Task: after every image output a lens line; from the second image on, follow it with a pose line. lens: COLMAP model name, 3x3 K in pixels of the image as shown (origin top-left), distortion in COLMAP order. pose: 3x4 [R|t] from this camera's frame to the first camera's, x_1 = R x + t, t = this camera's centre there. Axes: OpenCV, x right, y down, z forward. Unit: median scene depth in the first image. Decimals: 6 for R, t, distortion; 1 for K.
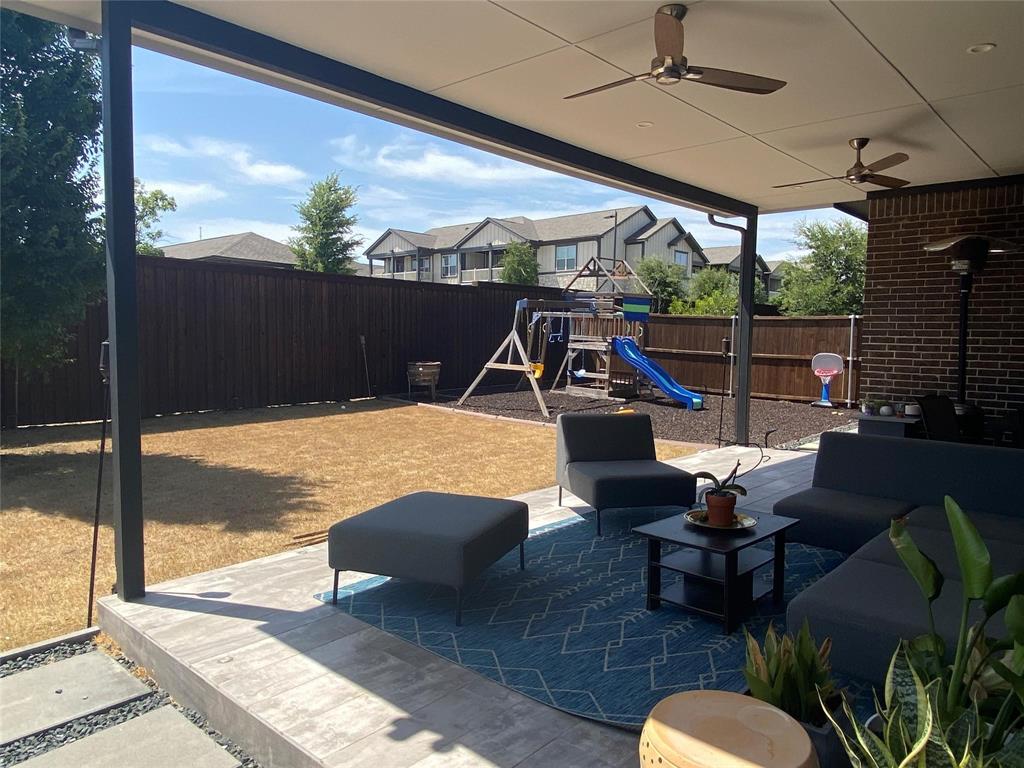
lens RADIAL K [[710.8, 0, 512.4], [0, 710.8, 367.1], [0, 0, 1]] dist [0.053879, -0.013958]
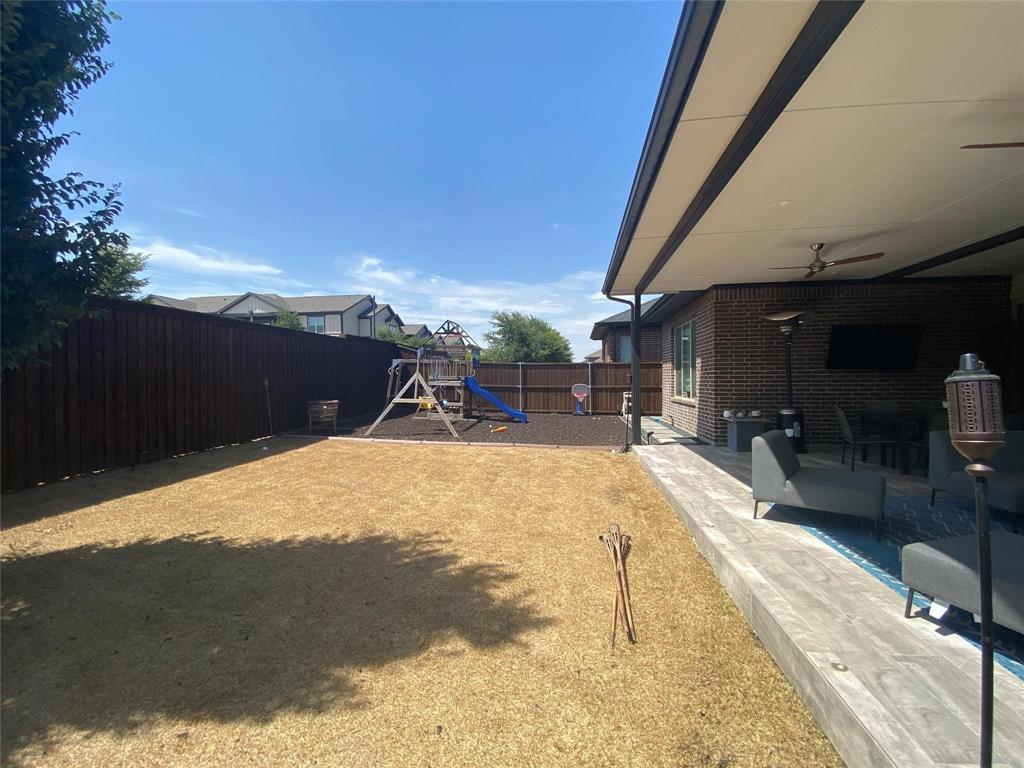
lens RADIAL K [[417.1, 0, 510.9], [0, 417.1, 386.9], [0, 0, 1]] dist [0.001742, -0.010437]
pose [[0.828863, -0.031084, 0.558588, -0.448656], [0.043666, 0.999004, -0.009202, -0.017956], [-0.557745, 0.032018, 0.829394, 0.475413]]
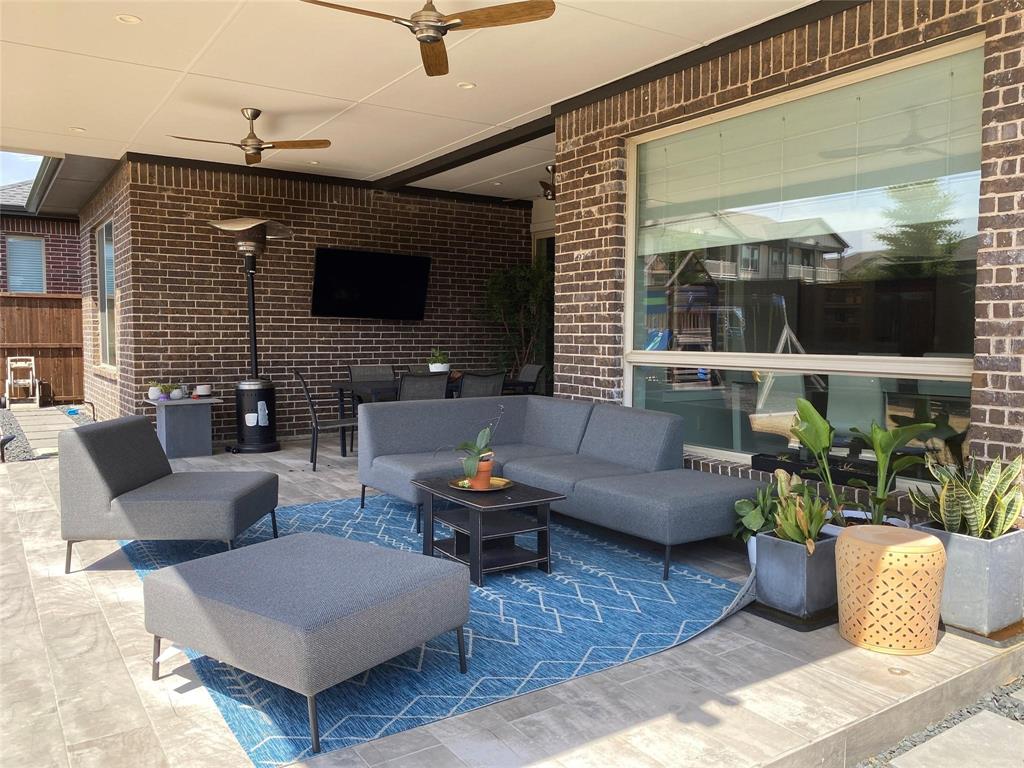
lens RADIAL K [[800.6, 0, 517.9], [0, 800.6, 383.0], [0, 0, 1]] dist [0.011650, 0.003236]
pose [[0.230283, -0.073045, 0.970378, -0.383287], [0.037941, 0.997095, 0.066053, -0.005344], [-0.972384, 0.021606, 0.232385, 0.311657]]
